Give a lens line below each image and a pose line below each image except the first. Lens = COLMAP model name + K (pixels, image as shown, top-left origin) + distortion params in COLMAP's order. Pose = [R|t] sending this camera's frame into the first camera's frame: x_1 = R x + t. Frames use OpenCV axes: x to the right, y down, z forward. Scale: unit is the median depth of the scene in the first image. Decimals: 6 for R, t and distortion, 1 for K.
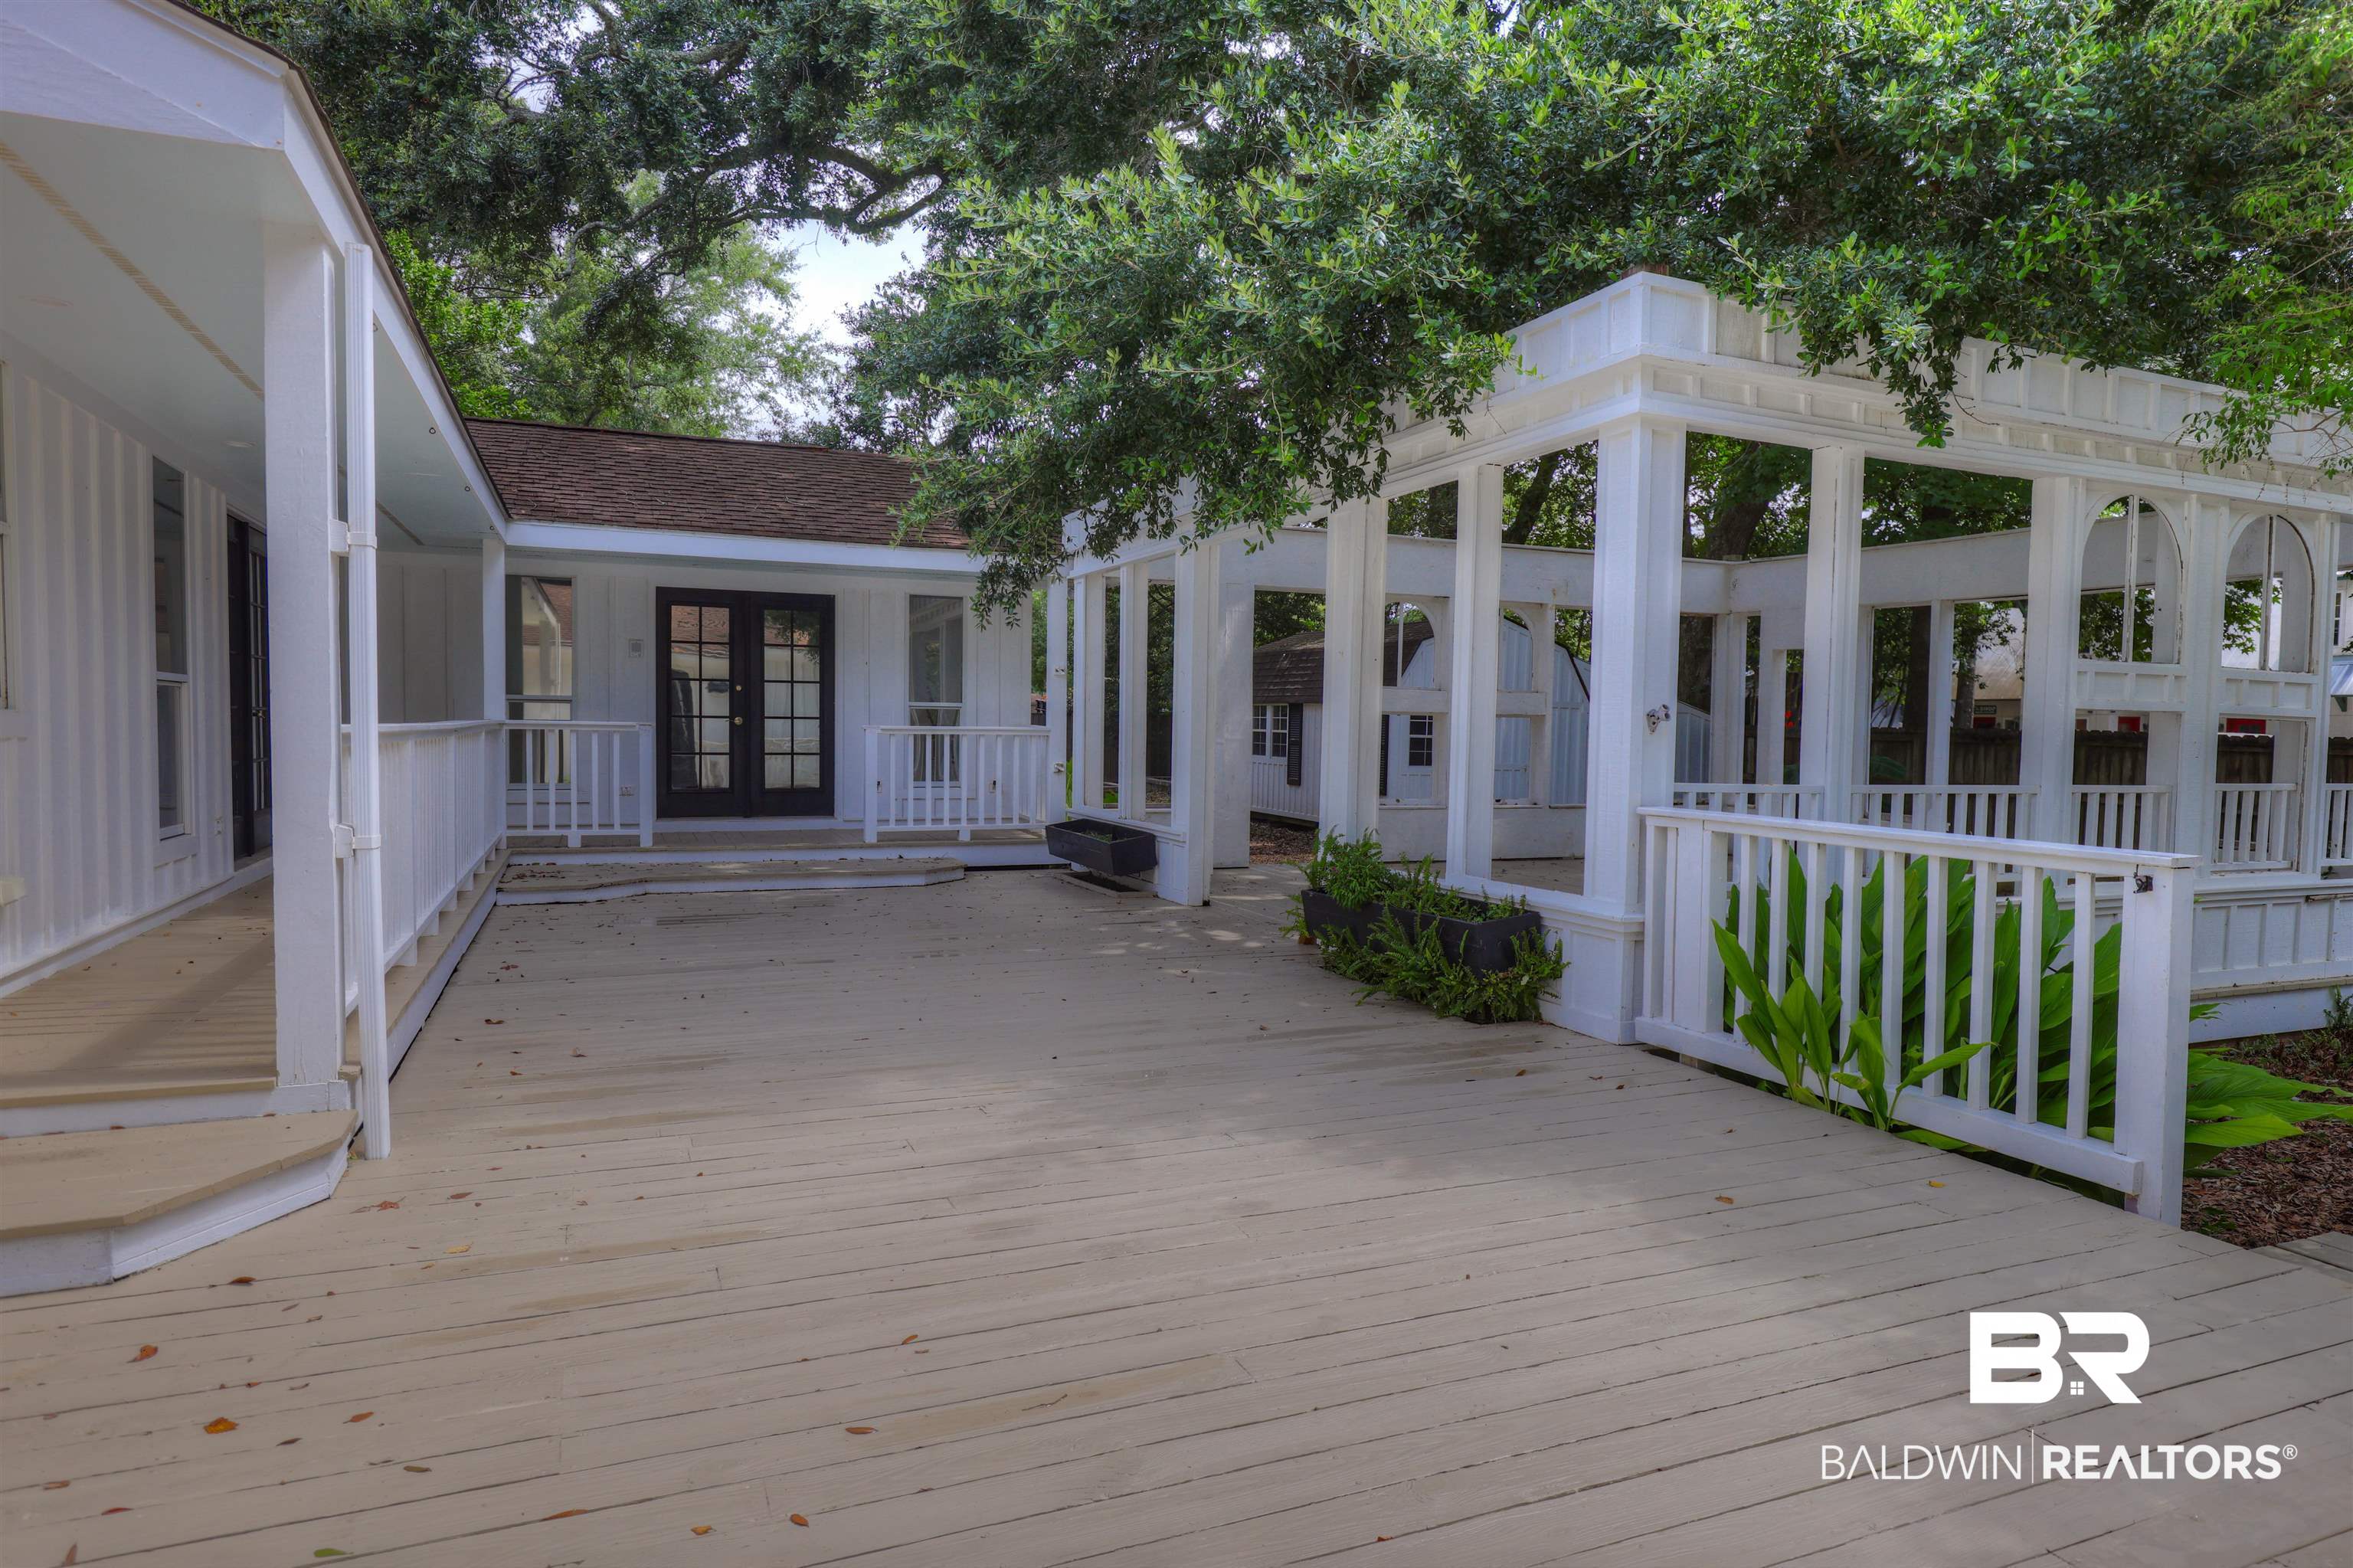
lens RADIAL K [[1324.1, 0, 1175.0], [0, 1324.1, 786.6], [0, 0, 1]] dist [-0.005545, -0.000467]
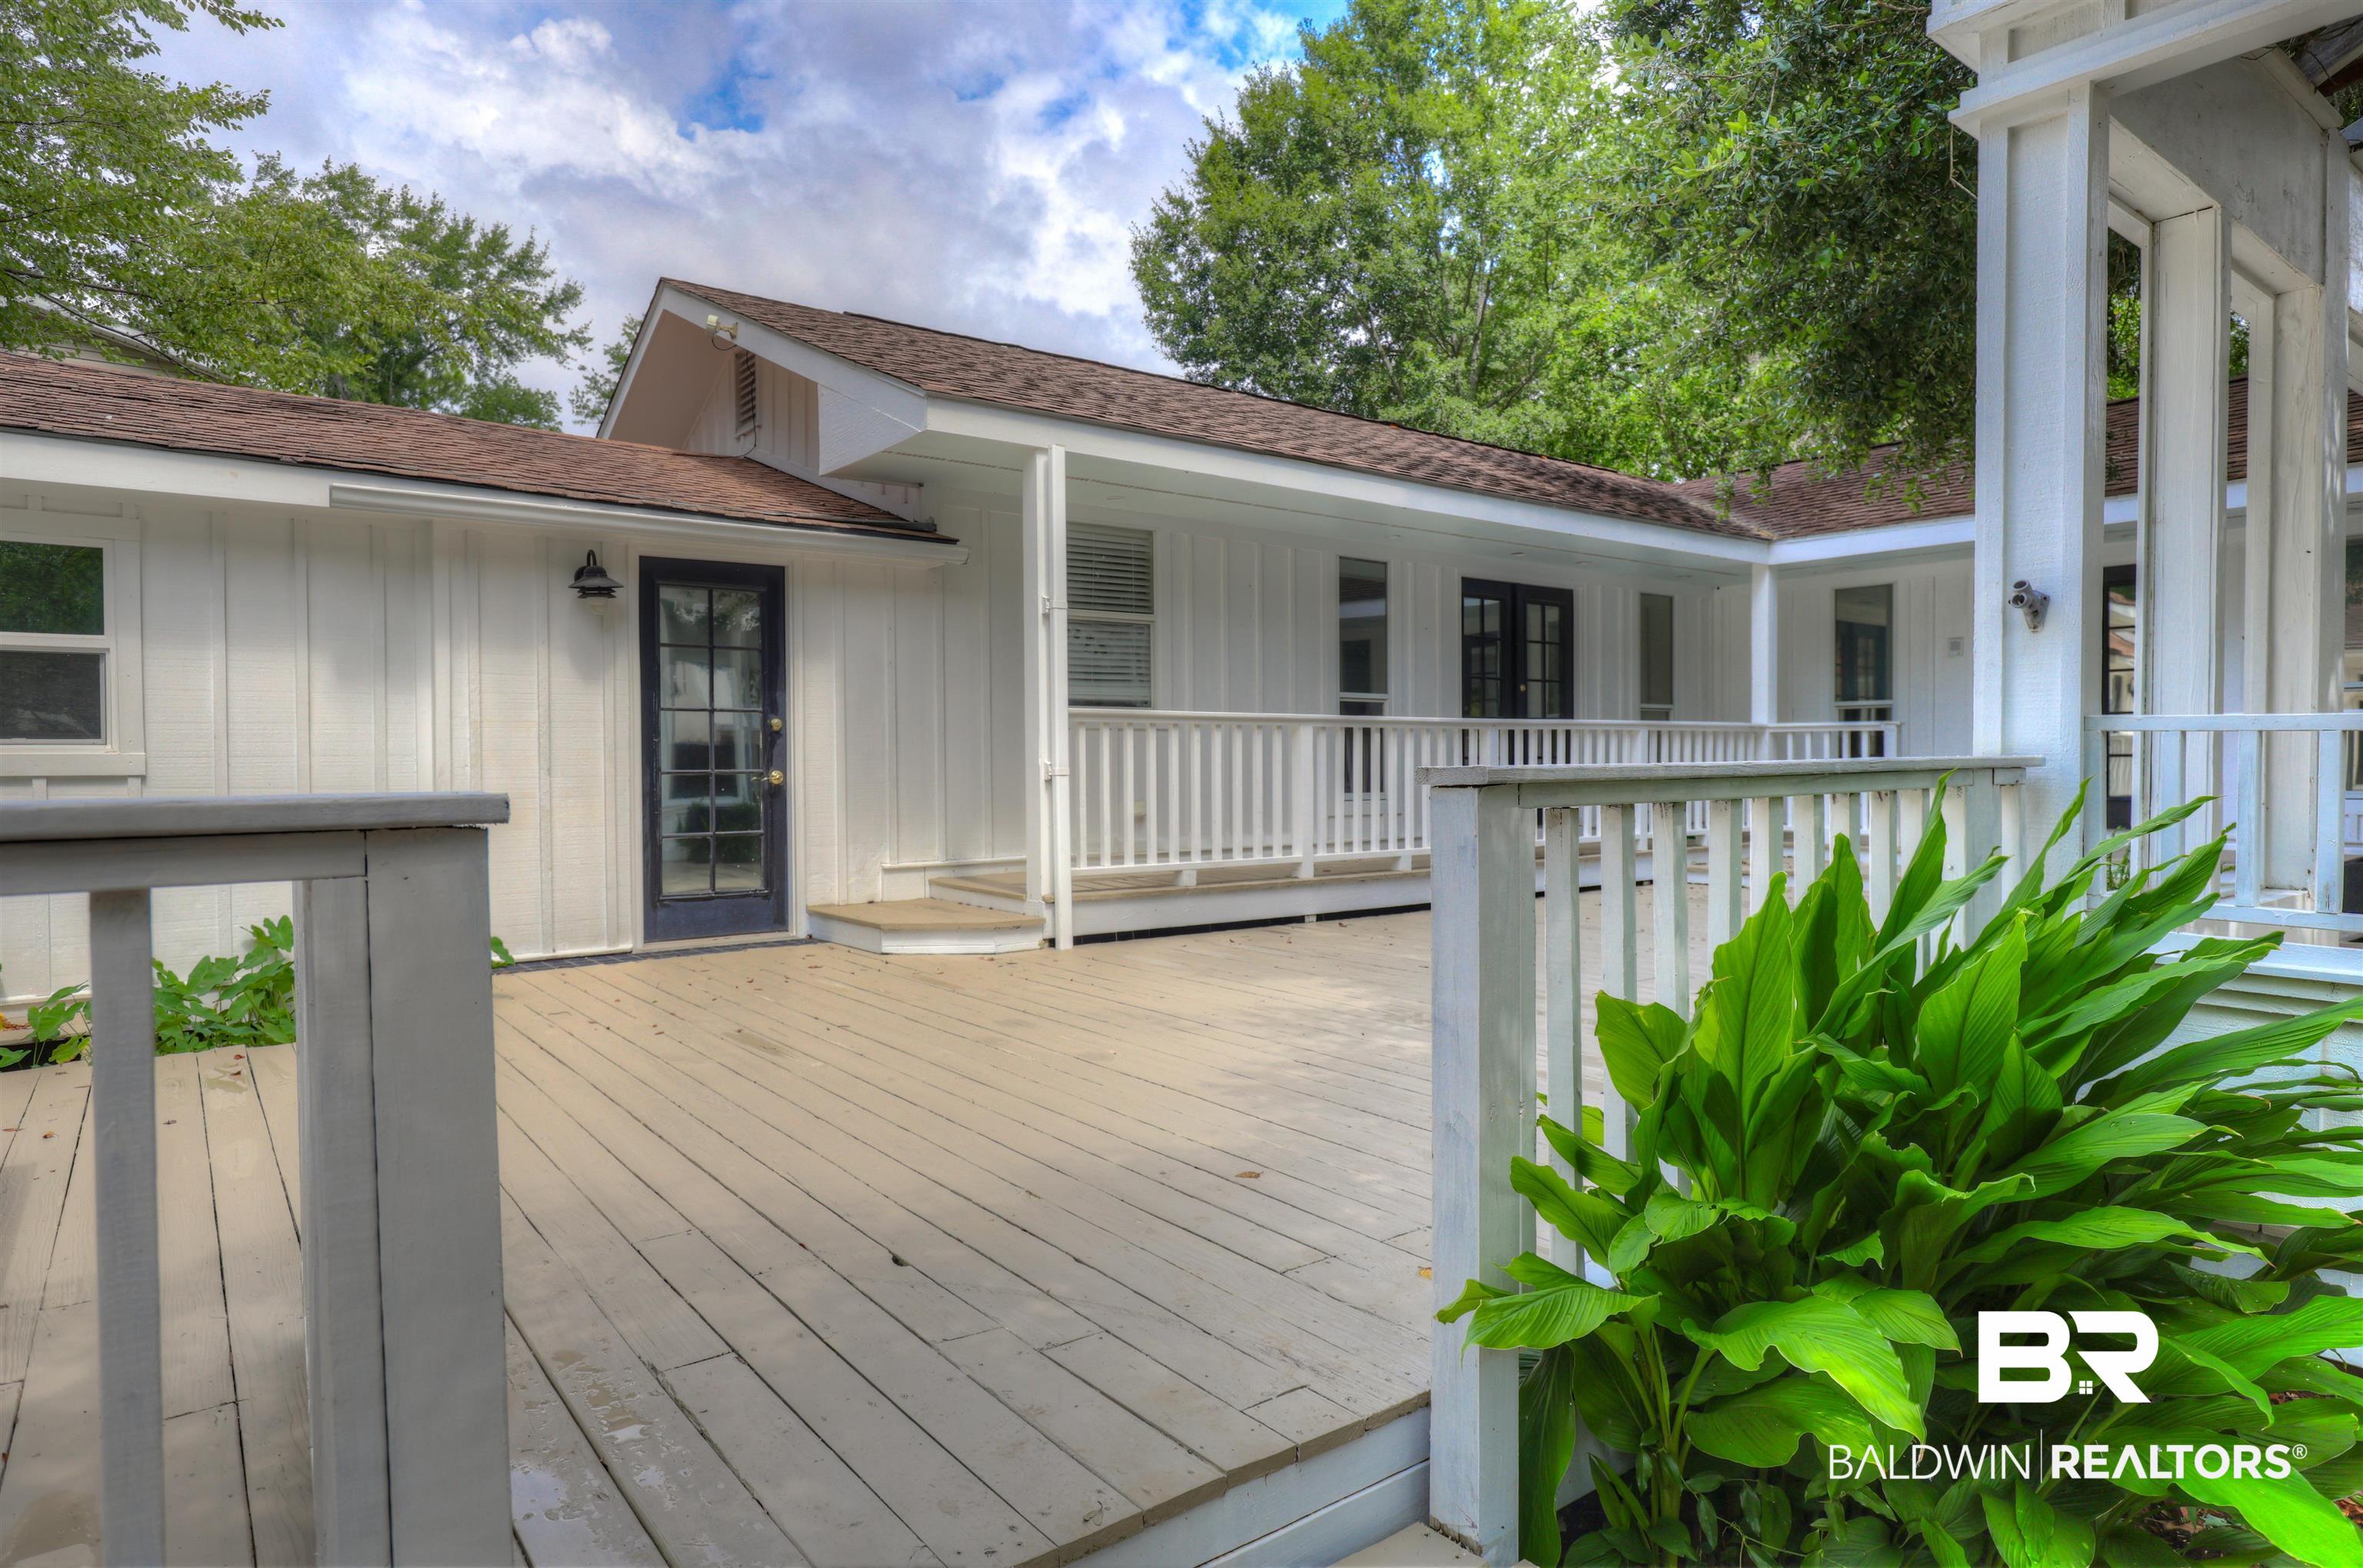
lens RADIAL K [[1329.5, 0, 1180.6], [0, 1329.5, 779.8], [0, 0, 1]] dist [-0.005545, -0.000467]
pose [[0.251388, -0.003756, -0.967879, 1.234381], [-0.032241, 0.999405, -0.012252, 0.072460], [0.967349, 0.034285, 0.251117, 0.740036]]
